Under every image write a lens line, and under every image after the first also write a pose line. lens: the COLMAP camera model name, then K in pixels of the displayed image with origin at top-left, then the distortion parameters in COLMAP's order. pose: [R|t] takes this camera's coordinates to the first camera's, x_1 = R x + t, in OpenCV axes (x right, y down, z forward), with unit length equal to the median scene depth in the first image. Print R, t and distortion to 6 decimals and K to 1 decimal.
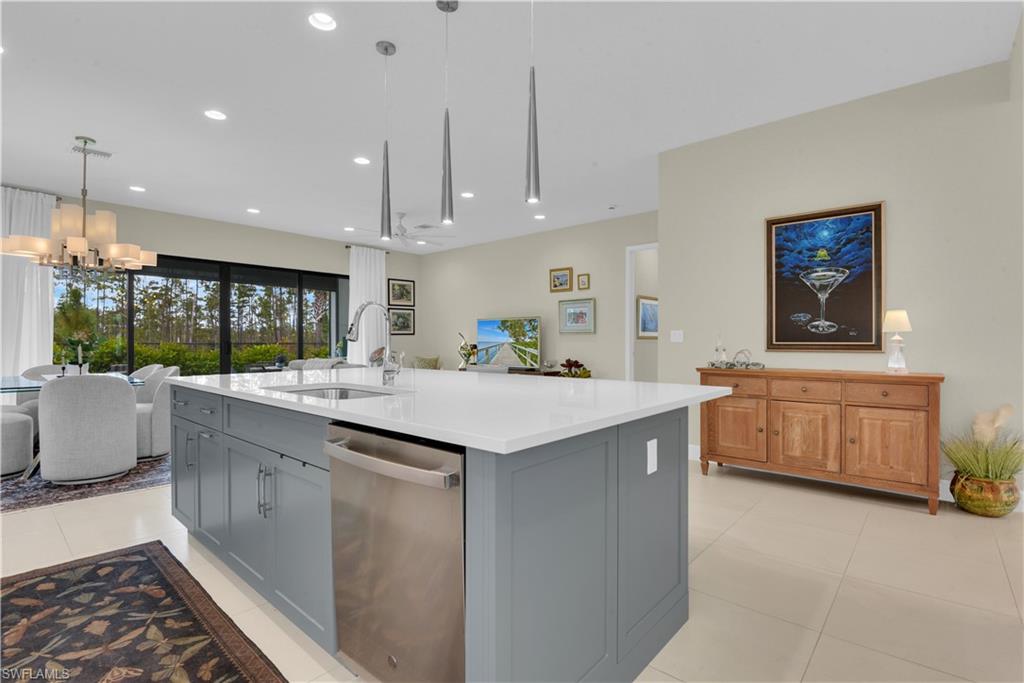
lens RADIAL K [[475.0, 0, 509.0], [0, 475.0, 346.8], [0, 0, 1]] dist [-0.004651, -0.008994]
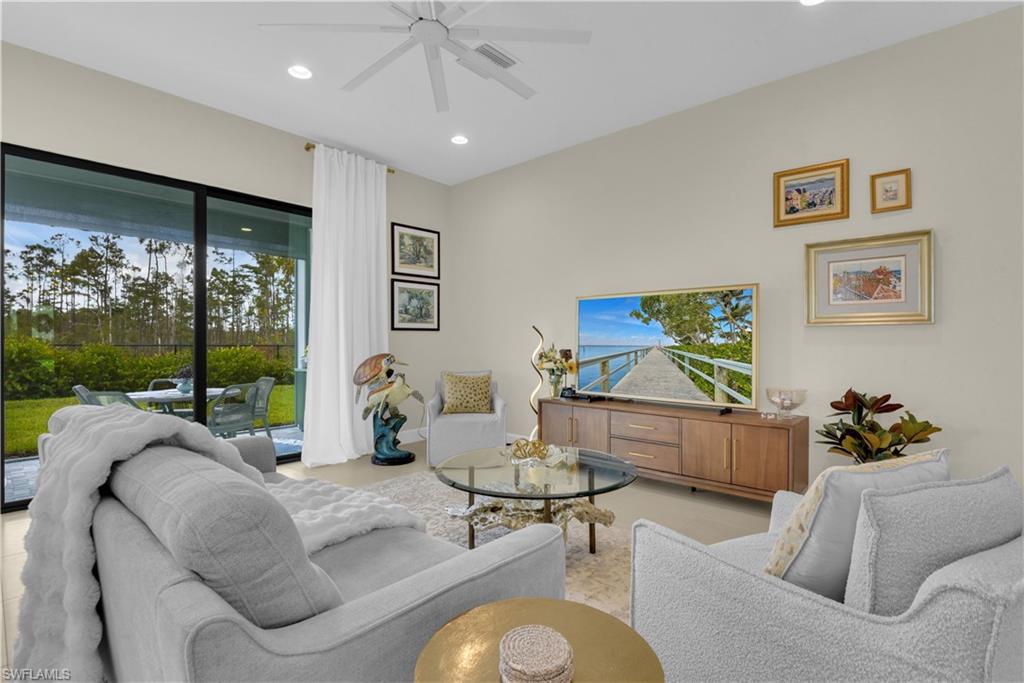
lens RADIAL K [[475.0, 0, 513.8], [0, 475.0, 348.7], [0, 0, 1]] dist [-0.004651, -0.008994]
pose [[0.999993, 0.003763, -0.000648, -0.145963], [-0.003764, 0.999991, -0.001882, -0.005311], [0.000641, 0.001884, 0.999998, 0.584439]]
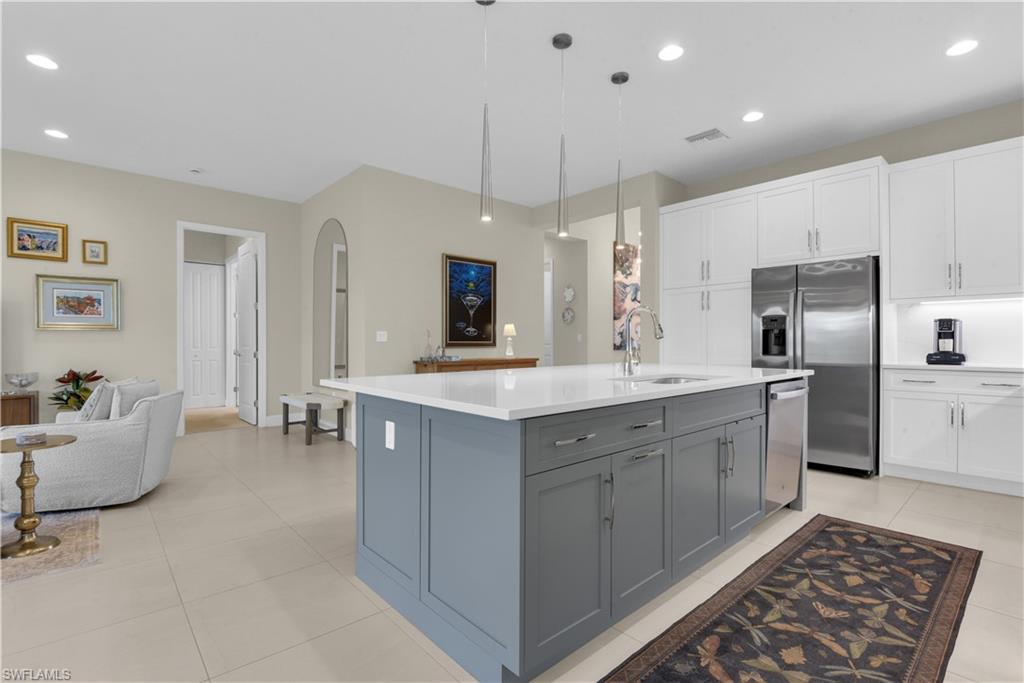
lens RADIAL K [[475.0, 0, 518.8], [0, 475.0, 342.3], [0, 0, 1]] dist [-0.004651, -0.008994]
pose [[0.108038, 0.000828, 0.994146, -0.416544], [0.012423, 0.999920, -0.002183, -0.001306], [-0.994069, 0.012586, 0.108019, 0.321579]]
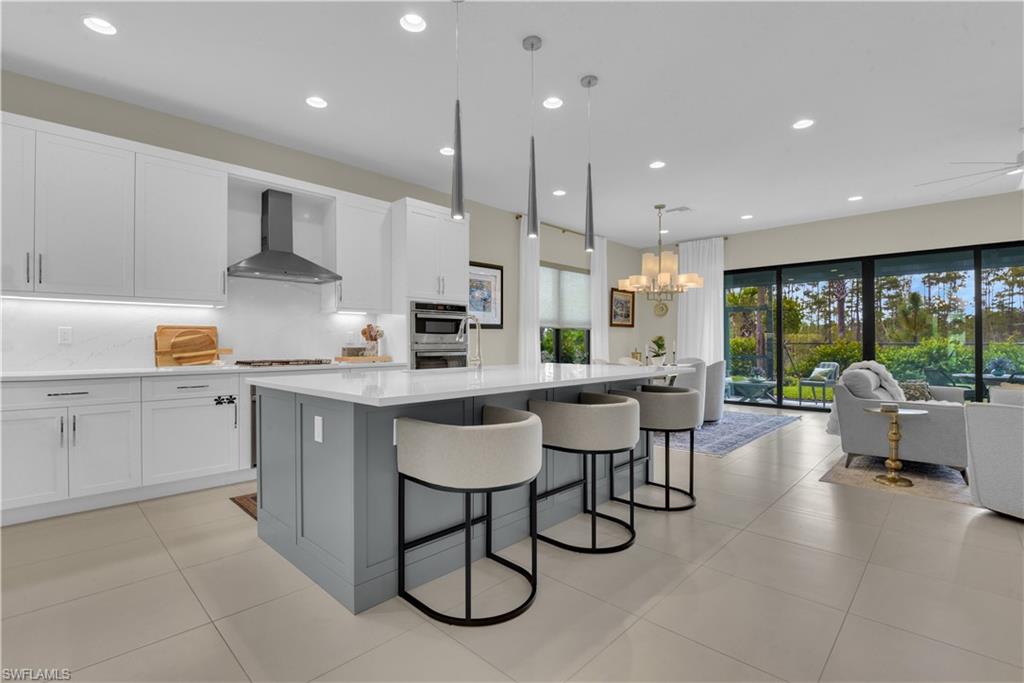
lens RADIAL K [[475.0, 0, 512.1], [0, 475.0, 344.2], [0, 0, 1]] dist [-0.004651, -0.008994]
pose [[-0.040513, 0.001087, -0.999178, 0.351344], [-0.008182, 0.999966, 0.001420, -0.000660], [0.999146, 0.008232, -0.040503, 0.321638]]
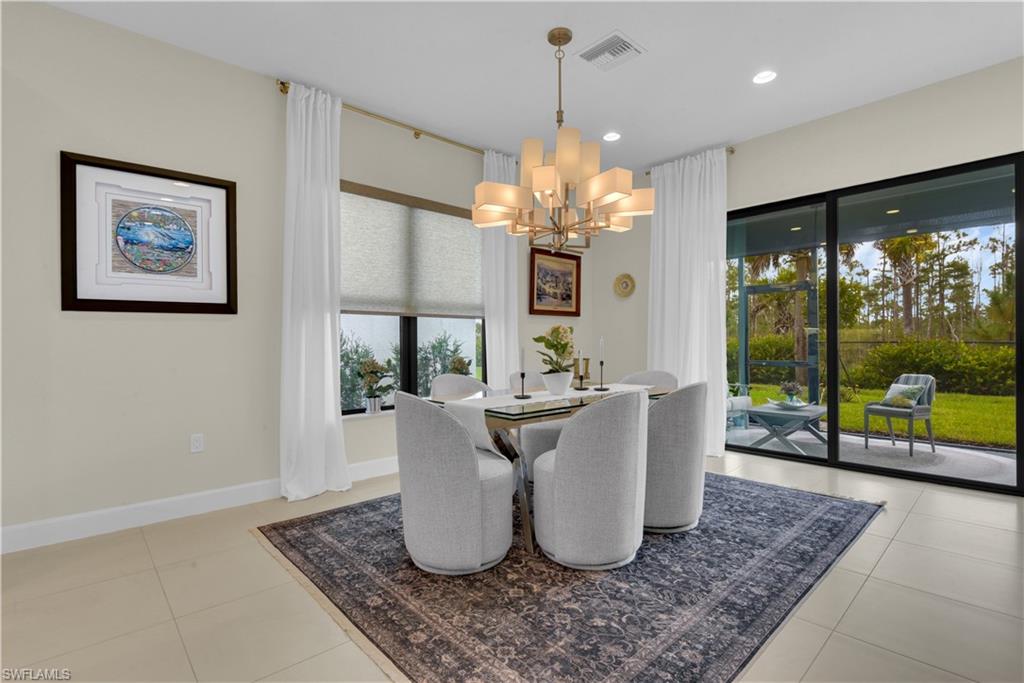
lens RADIAL K [[475.0, 0, 515.6], [0, 475.0, 345.3], [0, 0, 1]] dist [-0.004651, -0.008994]
pose [[-0.100823, 0.006319, -0.994884, -0.120224], [-0.006617, 0.999953, 0.007021, -0.004270], [0.994882, 0.007291, -0.100776, 0.551034]]
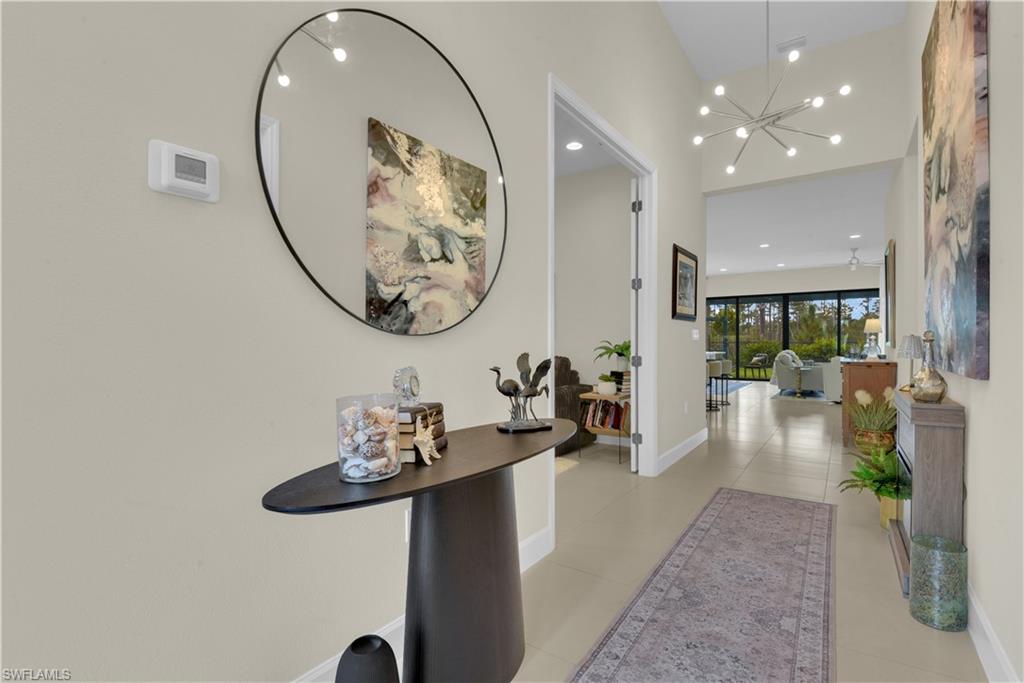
lens RADIAL K [[475.0, 0, 521.7], [0, 475.0, 345.6], [0, 0, 1]] dist [-0.004651, -0.008994]
pose [[0.112744, 0.005801, -0.993607, 0.932664], [-0.007803, 0.999957, 0.004953, 0.006269], [0.993593, 0.007194, 0.112784, -0.115184]]
